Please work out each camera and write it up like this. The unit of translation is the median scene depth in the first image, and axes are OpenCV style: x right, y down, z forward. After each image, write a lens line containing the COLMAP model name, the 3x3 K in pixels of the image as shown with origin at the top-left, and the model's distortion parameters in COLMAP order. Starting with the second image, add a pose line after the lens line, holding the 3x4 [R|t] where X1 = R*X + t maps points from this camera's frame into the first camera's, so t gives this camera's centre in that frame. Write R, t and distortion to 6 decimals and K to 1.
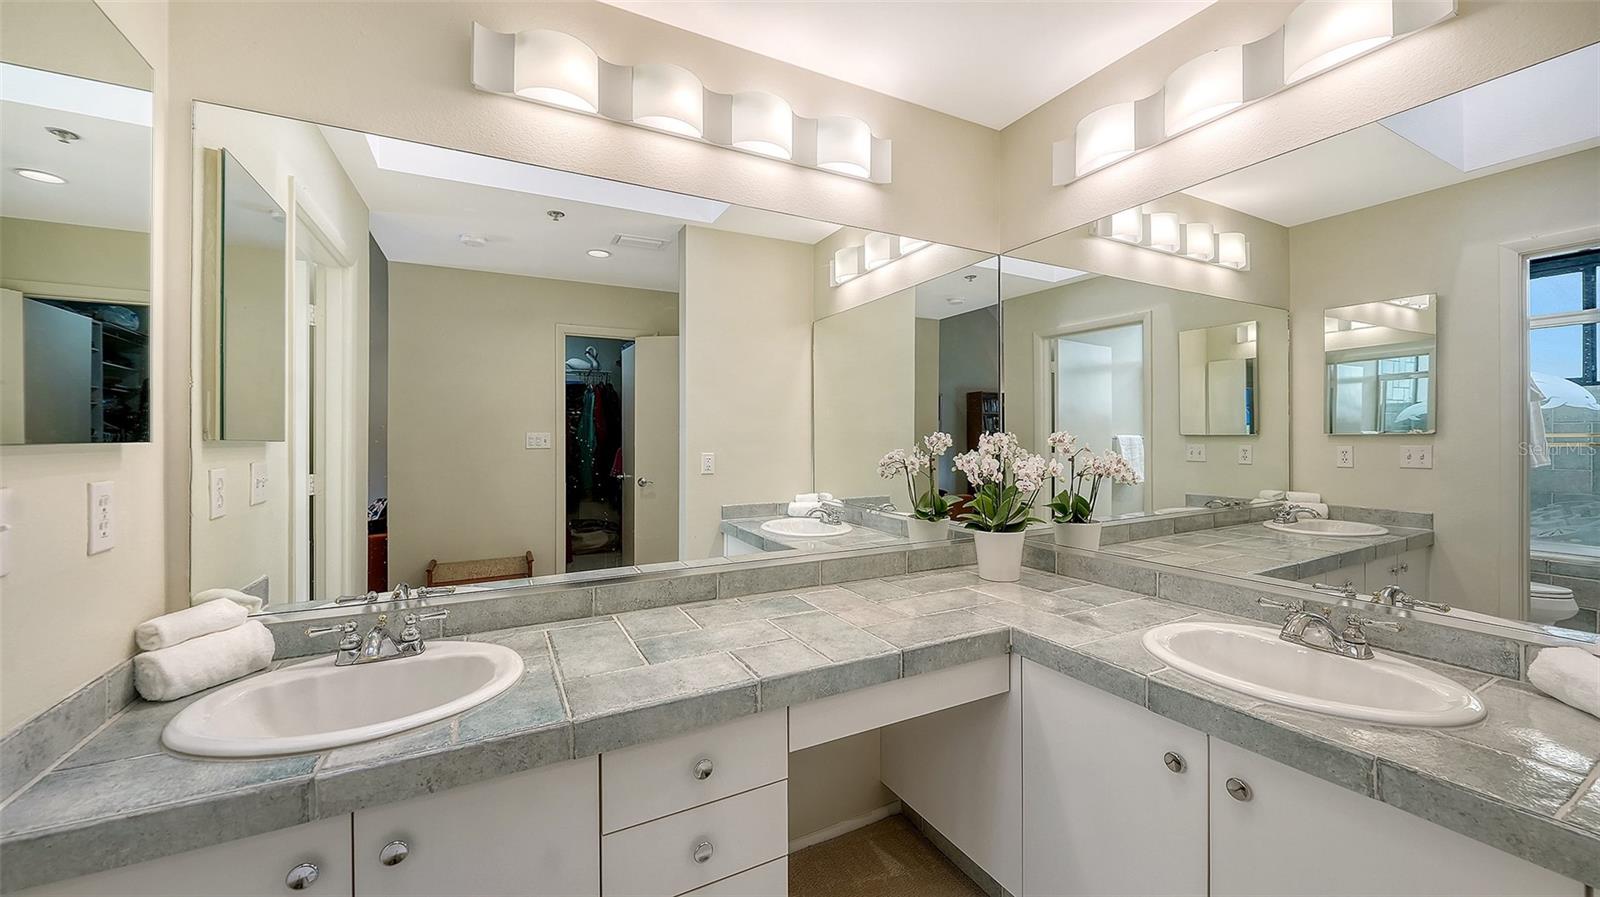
lens RADIAL K [[596.1, 0, 799.6], [0, 596.1, 441.5], [0, 0, 1]] dist [-0.001252, -0.000676]
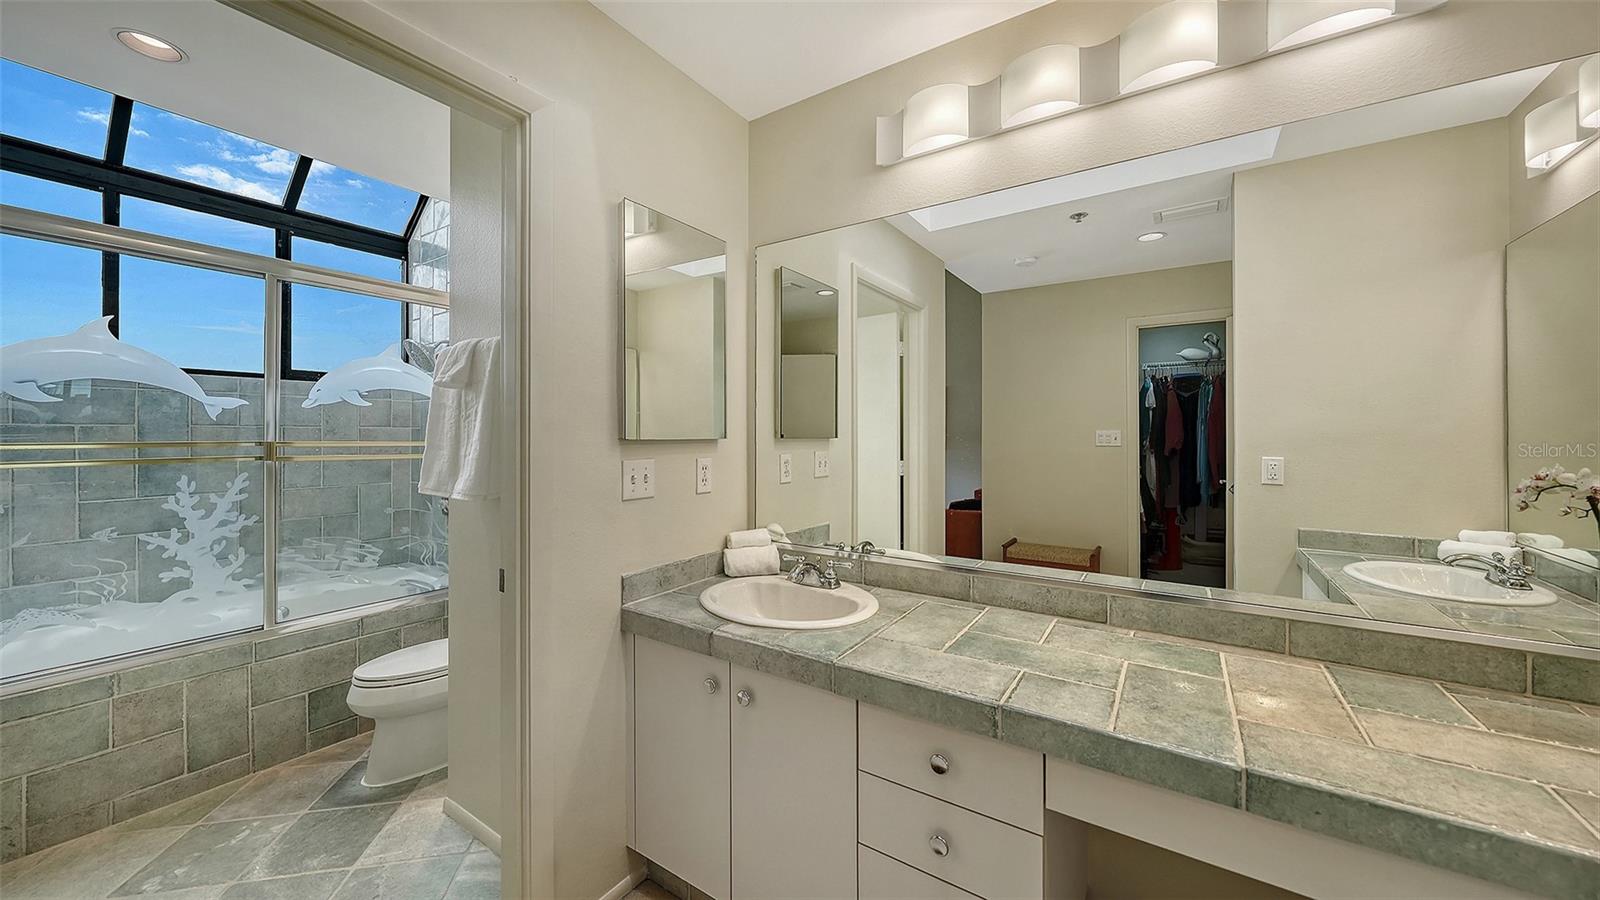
lens RADIAL K [[568.5, 0, 798.0], [0, 568.5, 434.0], [0, 0, 1]] dist [0.000191, -0.000255]
pose [[0.469222, 0.002919, -0.883075, 0.459942], [-0.008552, 0.999963, -0.001238, -0.008953], [0.883039, 0.008133, 0.469230, 0.258956]]
